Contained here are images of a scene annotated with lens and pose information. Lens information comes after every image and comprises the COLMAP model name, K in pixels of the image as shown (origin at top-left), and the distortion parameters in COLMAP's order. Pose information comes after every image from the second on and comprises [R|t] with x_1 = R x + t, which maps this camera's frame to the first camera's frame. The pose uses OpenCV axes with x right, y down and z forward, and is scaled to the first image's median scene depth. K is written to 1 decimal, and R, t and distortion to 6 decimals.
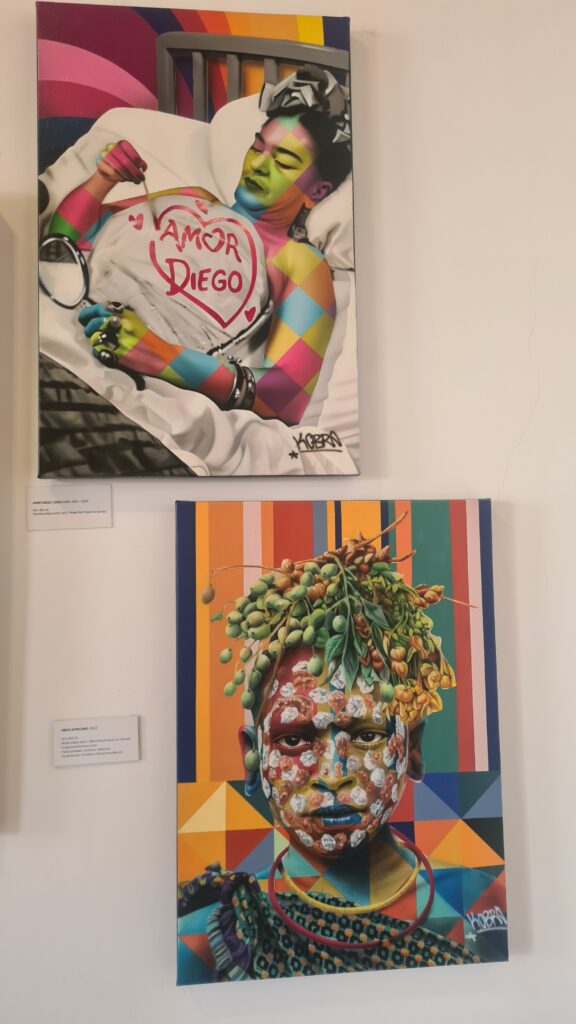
lens RADIAL K [[730.3, 0, 284.5], [0, 730.3, 511.6], [0, 0, 1]] dist [0.029970, -0.010864]
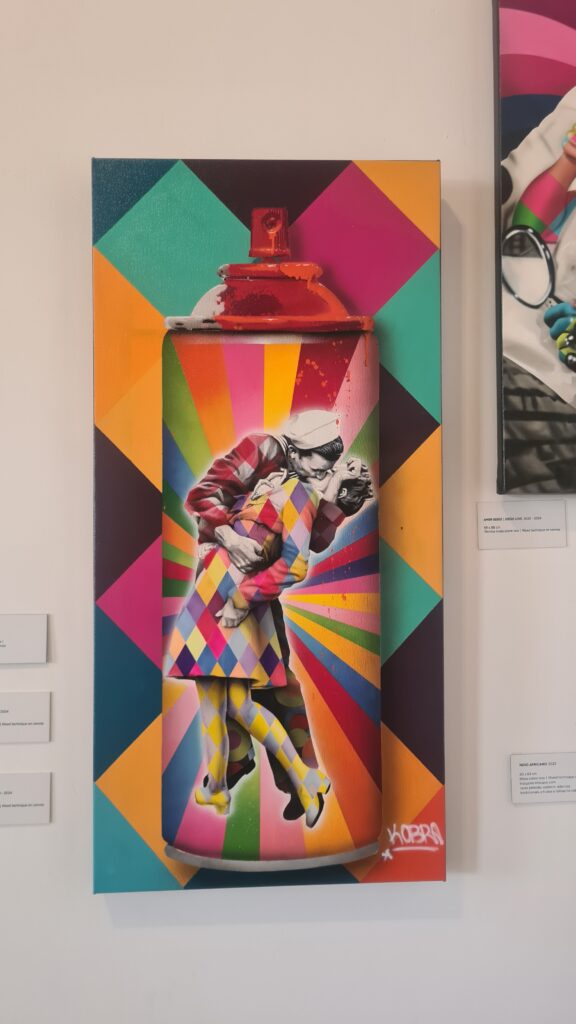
lens RADIAL K [[730.3, 0, 287.9], [0, 730.3, 510.9], [0, 0, 1]] dist [0.029970, -0.010864]
pose [[0.999012, 0.011046, -0.043039, -0.555530], [-0.009765, 0.999506, 0.029857, -0.048434], [0.043348, -0.029407, 0.998627, 0.066793]]
